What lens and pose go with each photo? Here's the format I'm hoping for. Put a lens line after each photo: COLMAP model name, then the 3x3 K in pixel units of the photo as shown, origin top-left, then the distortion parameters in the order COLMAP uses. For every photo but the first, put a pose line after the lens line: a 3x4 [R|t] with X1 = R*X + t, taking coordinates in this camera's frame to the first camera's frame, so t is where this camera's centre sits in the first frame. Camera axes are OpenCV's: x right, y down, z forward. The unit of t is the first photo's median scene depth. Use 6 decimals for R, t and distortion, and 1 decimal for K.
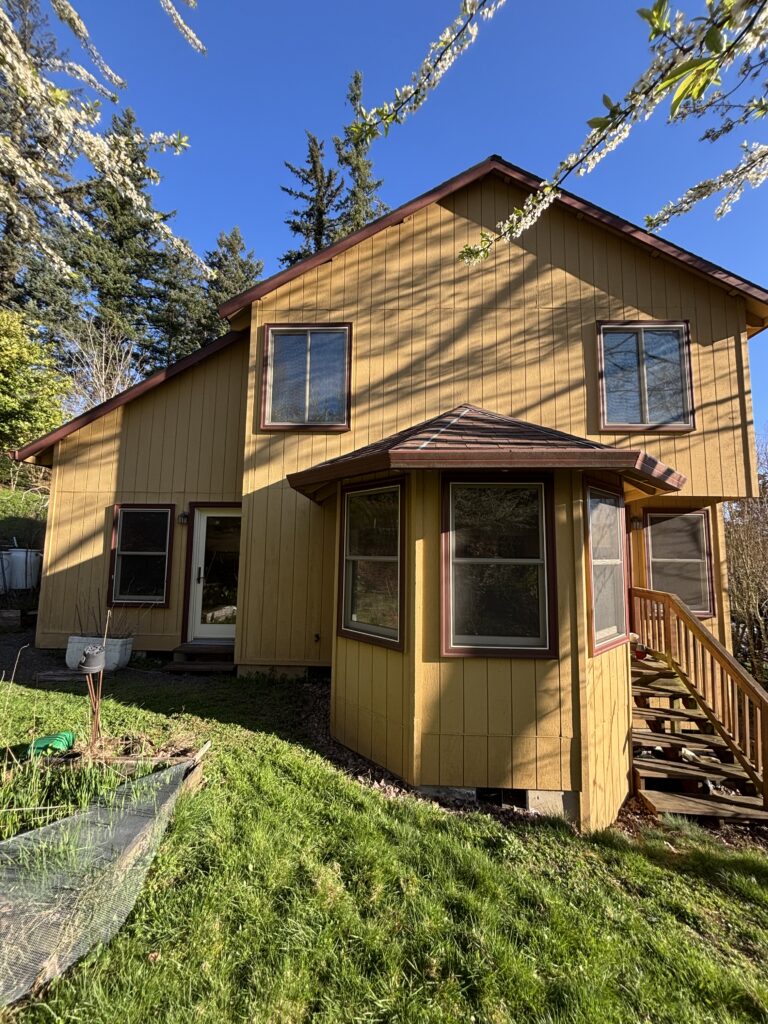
lens RADIAL K [[413.1, 0, 380.9], [0, 413.1, 514.0], [0, 0, 1]] dist [0.003841, 0.000581]
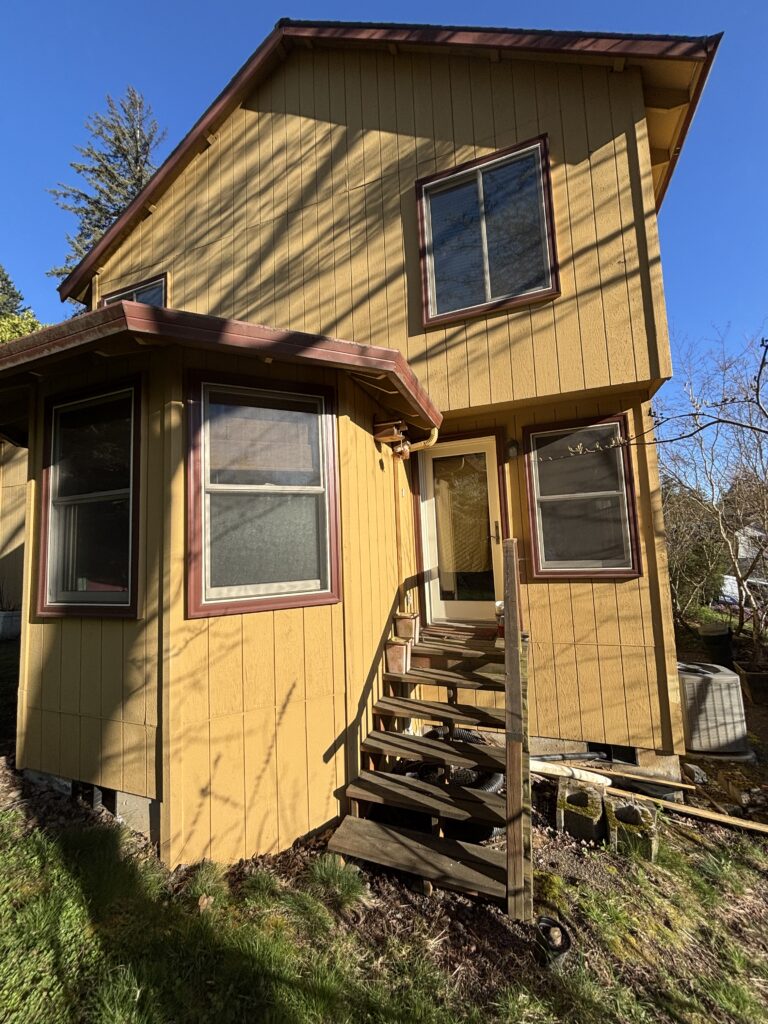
lens RADIAL K [[413.1, 0, 384.7], [0, 413.1, 512.2], [0, 0, 1]] dist [0.003841, 0.000581]
pose [[0.945683, -0.079219, -0.315290, 0.659787], [0.083533, 0.996505, 0.000169, 0.118658], [0.314175, -0.026497, 0.948995, 0.267008]]
